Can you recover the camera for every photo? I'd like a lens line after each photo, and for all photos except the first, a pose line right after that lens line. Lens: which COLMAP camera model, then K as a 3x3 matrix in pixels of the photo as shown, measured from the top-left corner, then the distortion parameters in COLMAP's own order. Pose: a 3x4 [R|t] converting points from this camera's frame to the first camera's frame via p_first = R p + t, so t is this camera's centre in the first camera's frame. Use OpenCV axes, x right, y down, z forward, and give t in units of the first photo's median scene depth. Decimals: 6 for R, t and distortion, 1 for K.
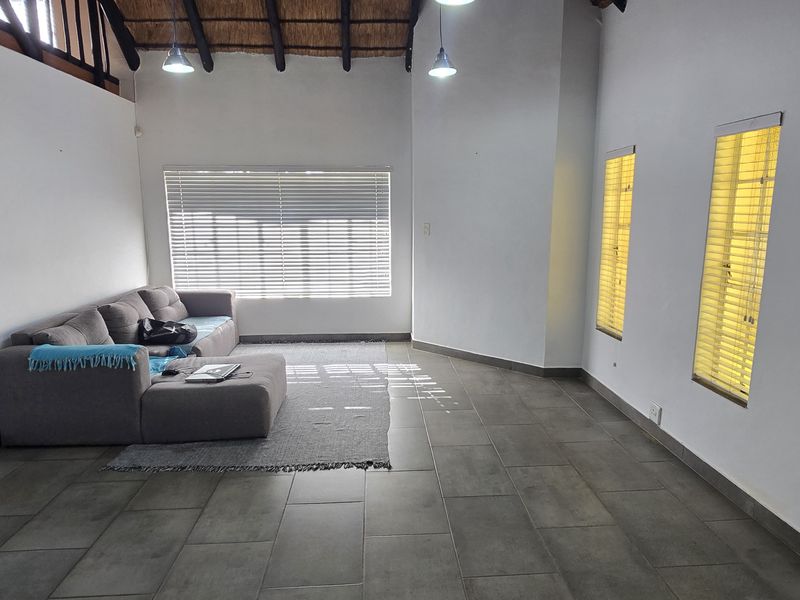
lens RADIAL K [[529.8, 0, 406.9], [0, 529.8, 301.3], [0, 0, 1]] dist [0.005250, -0.001851]
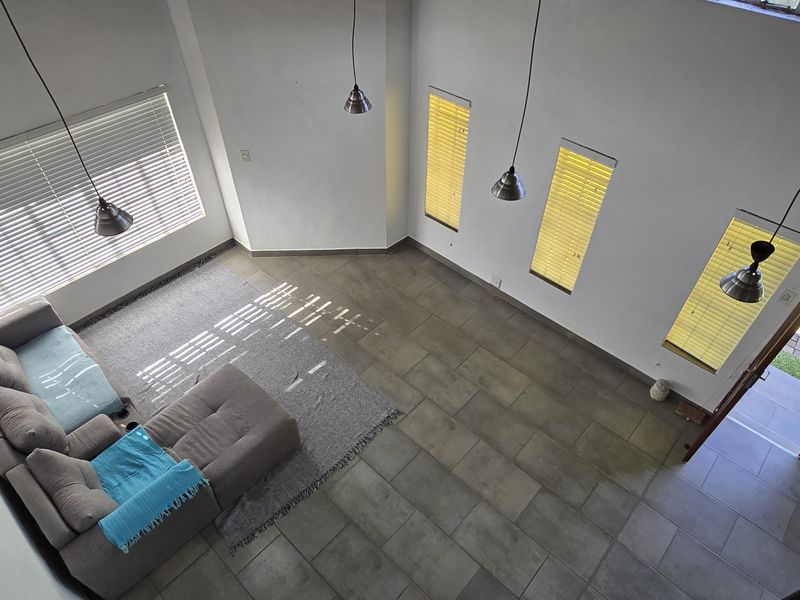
lens RADIAL K [[529.8, 0, 406.9], [0, 529.8, 301.3], [0, 0, 1]] dist [0.005250, -0.001851]
pose [[0.714060, -0.495977, 0.494091, -0.416166], [0.100911, 0.771306, 0.628414, -0.589232], [-0.692774, -0.398866, 0.600808, 0.143971]]
